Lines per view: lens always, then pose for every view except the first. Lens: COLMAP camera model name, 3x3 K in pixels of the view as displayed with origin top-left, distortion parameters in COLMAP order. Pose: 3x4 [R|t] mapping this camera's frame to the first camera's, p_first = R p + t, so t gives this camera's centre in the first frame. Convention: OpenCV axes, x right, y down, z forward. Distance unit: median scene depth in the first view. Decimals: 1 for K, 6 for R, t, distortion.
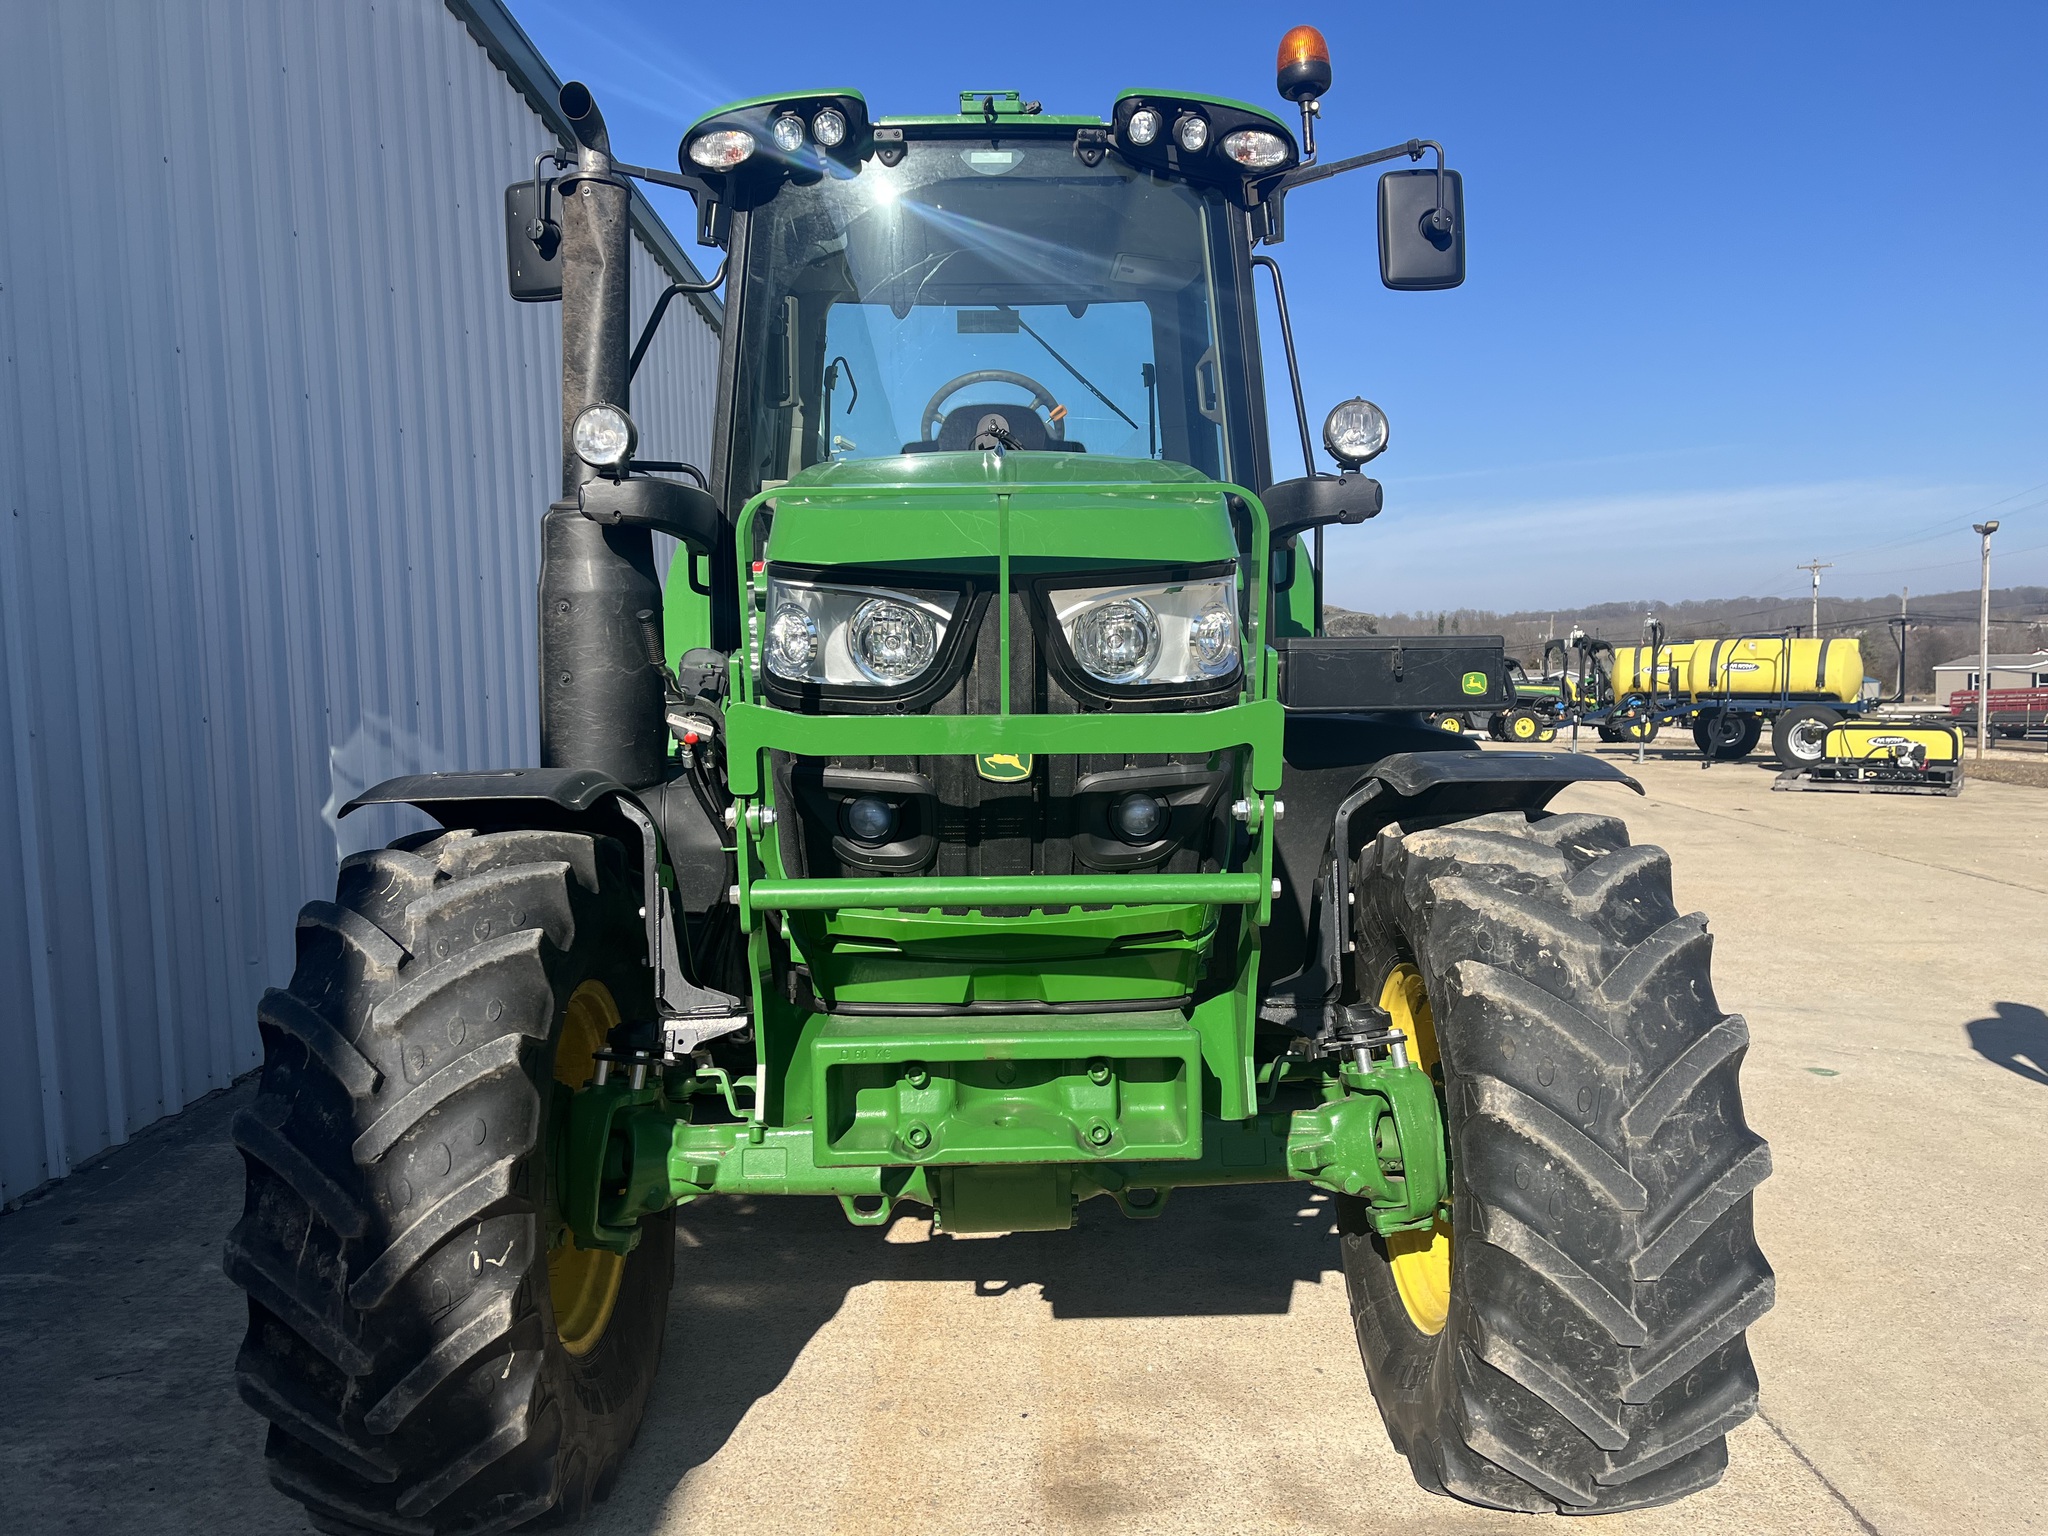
lens RADIAL K [[1567.8, 0, 1032.3], [0, 1567.8, 774.0], [0, 0, 1]] dist [0.059525, -0.050382]
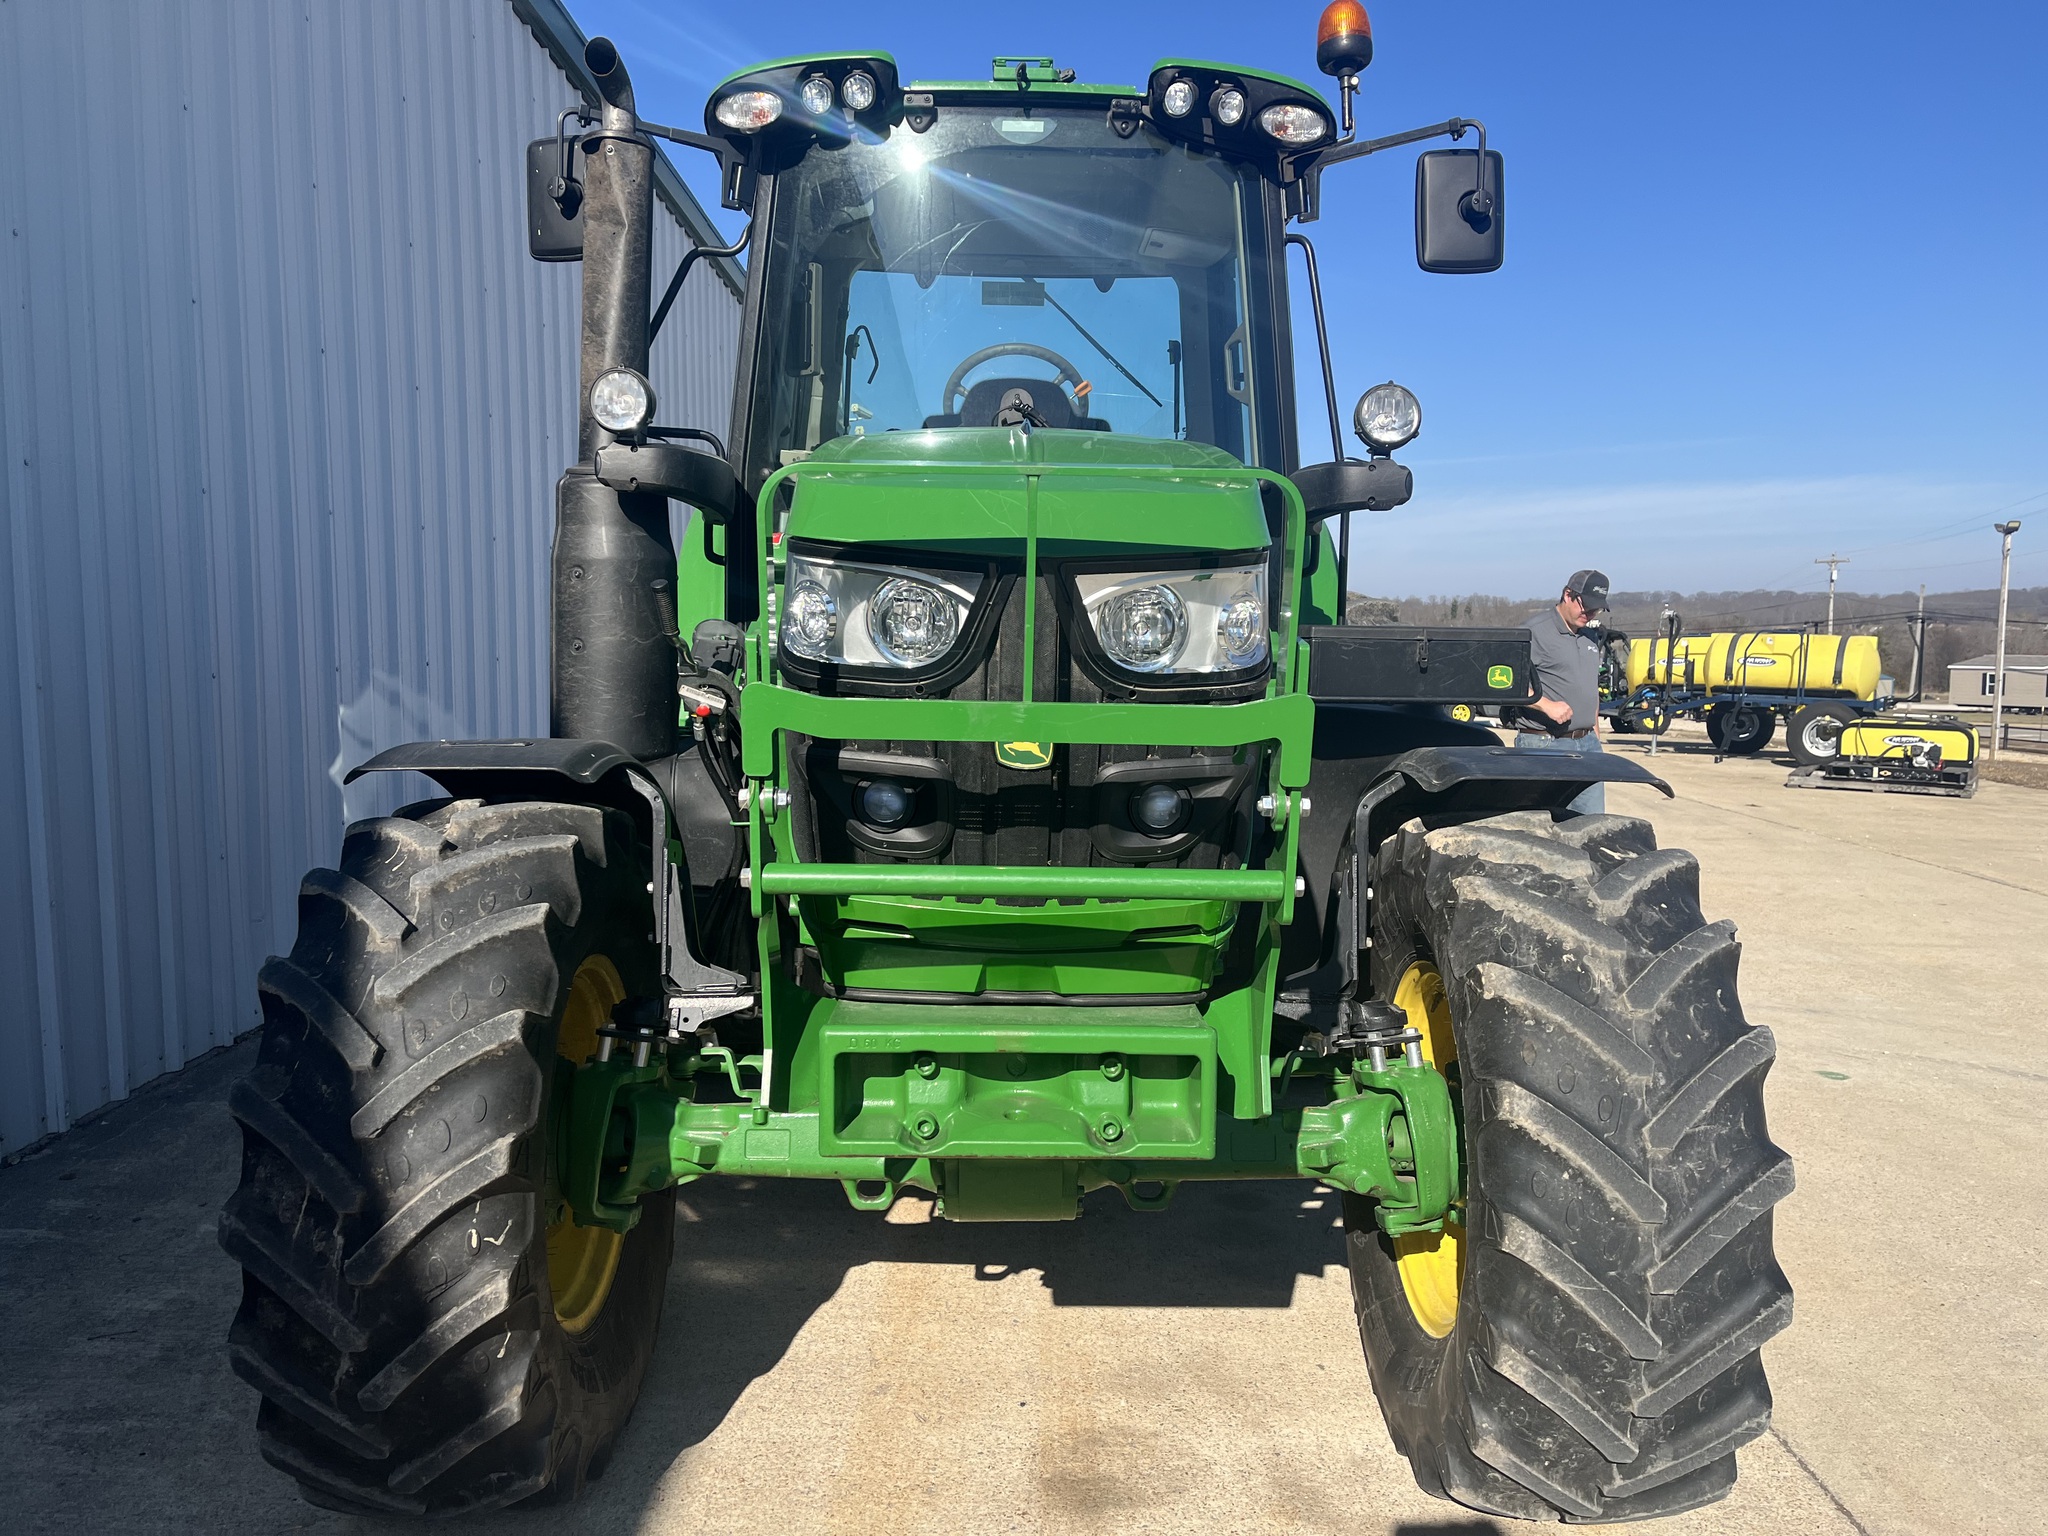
lens RADIAL K [[1567.8, 0, 1032.3], [0, 1567.8, 774.0], [0, 0, 1]] dist [0.059525, -0.050382]
pose [[0.999603, 0.027811, -0.004572, -0.004541], [-0.027732, 0.999477, 0.016642, -0.004875], [0.005033, -0.016509, 0.999851, 0.013034]]
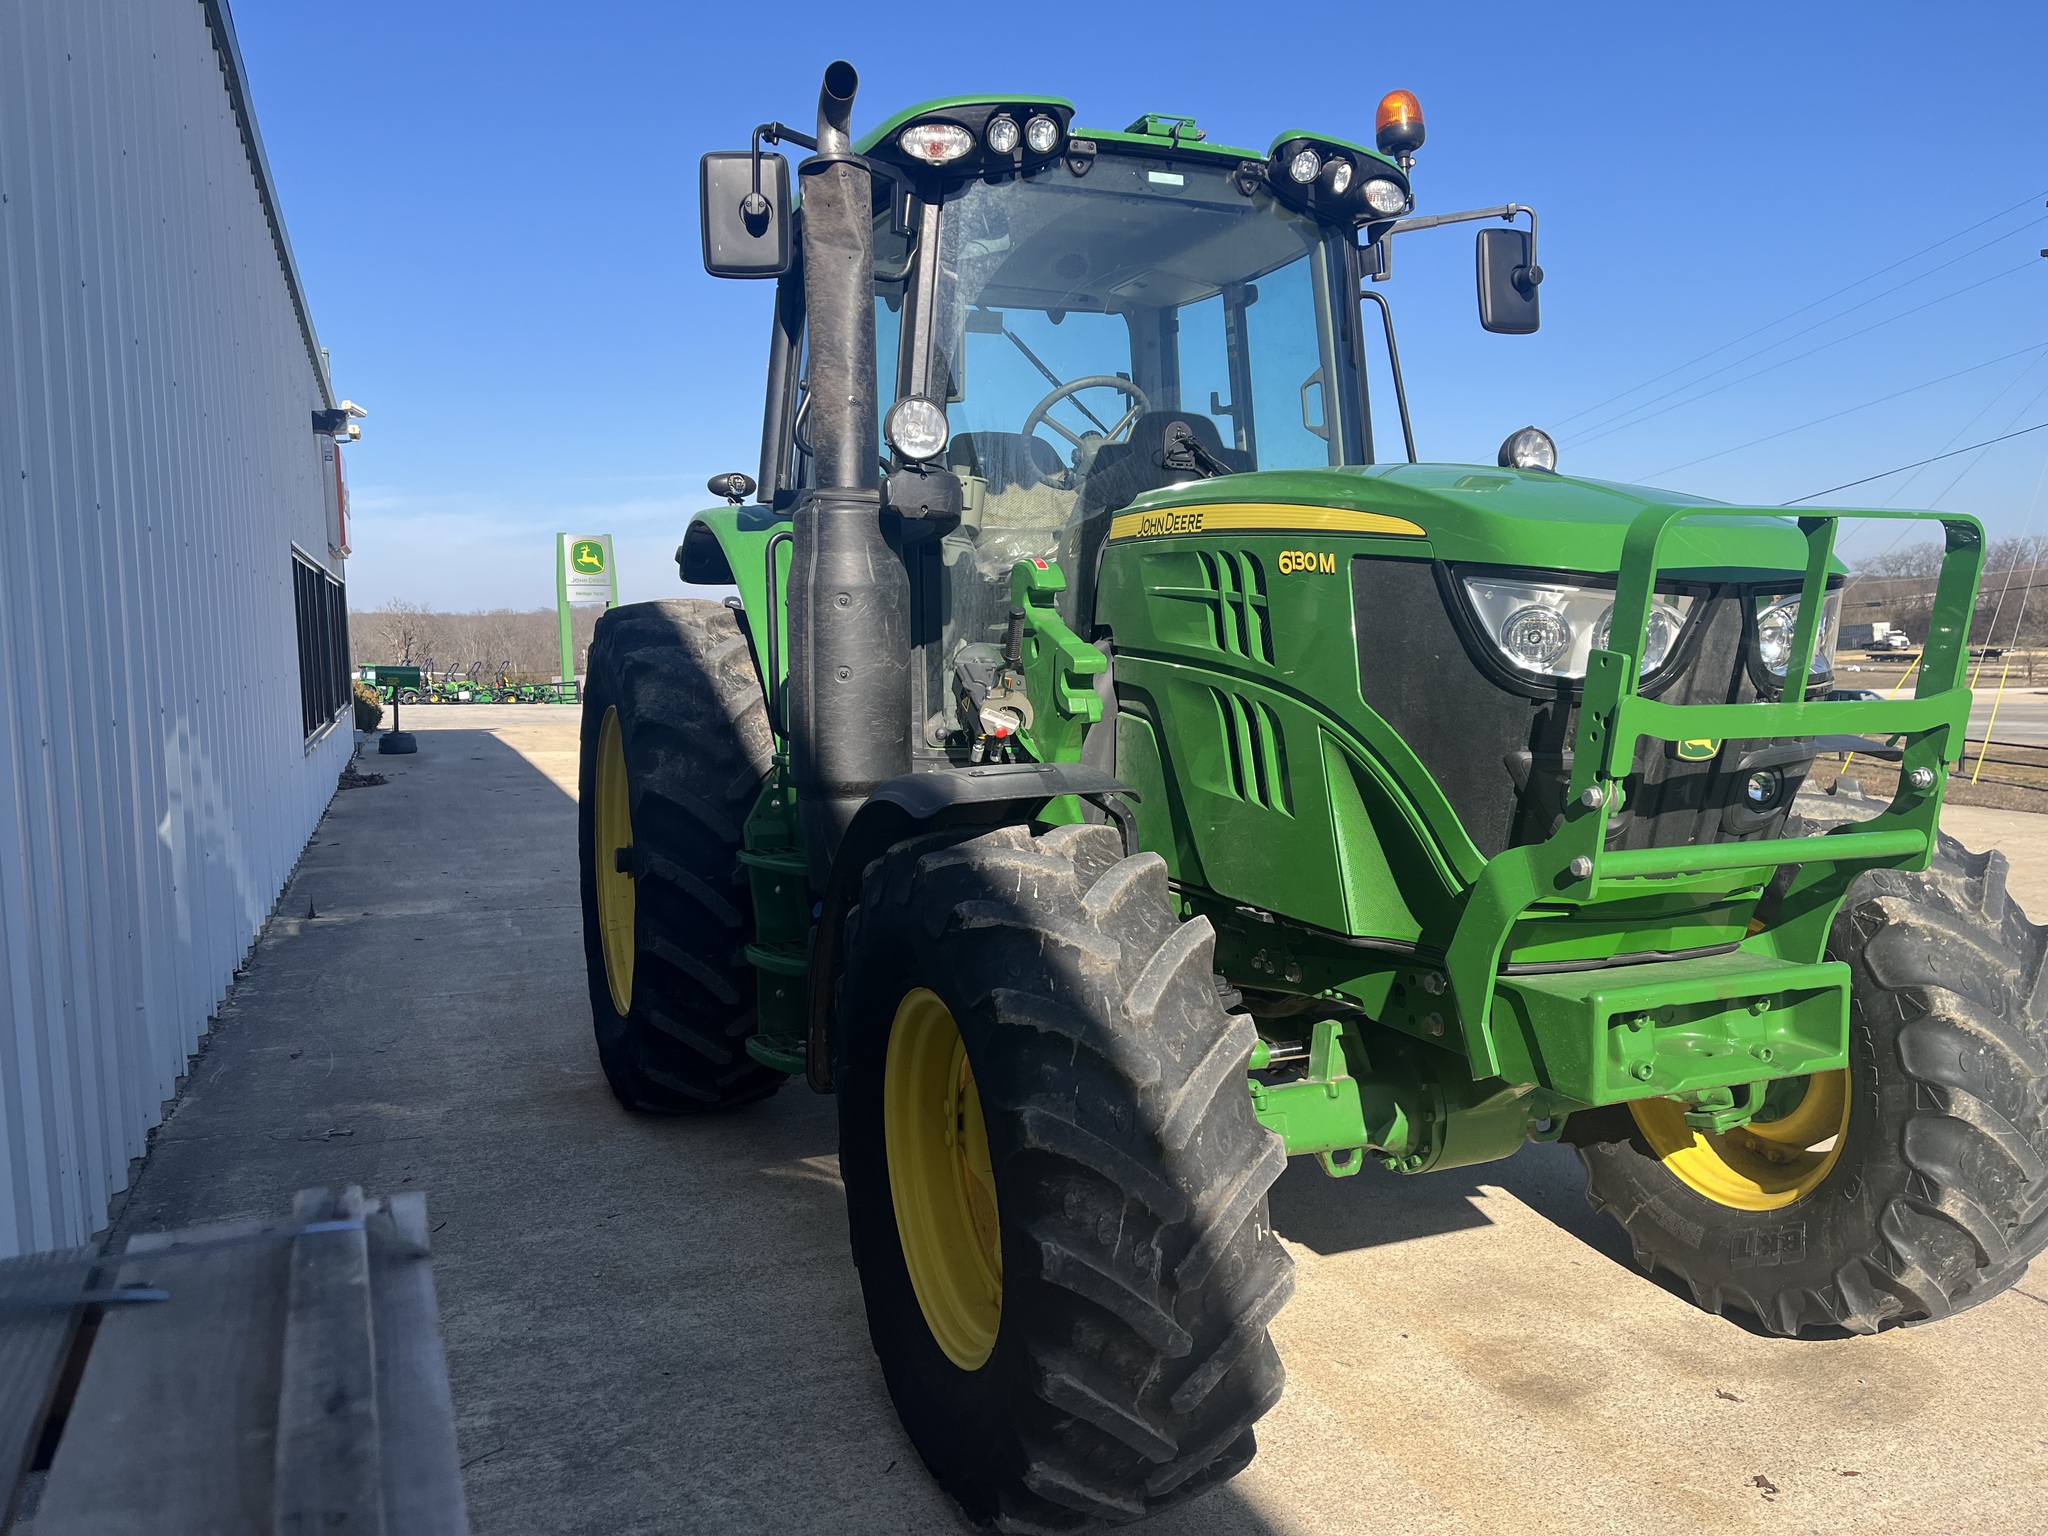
lens RADIAL K [[1567.3, 0, 1024.0], [0, 1567.3, 768.0], [0, 0, 1]] dist [0.054439, -0.062267]
pose [[0.930875, -0.027105, 0.364331, -0.530790], [0.025601, 0.999632, 0.008957, -0.007625], [-0.364440, 0.000990, 0.931226, 0.053851]]
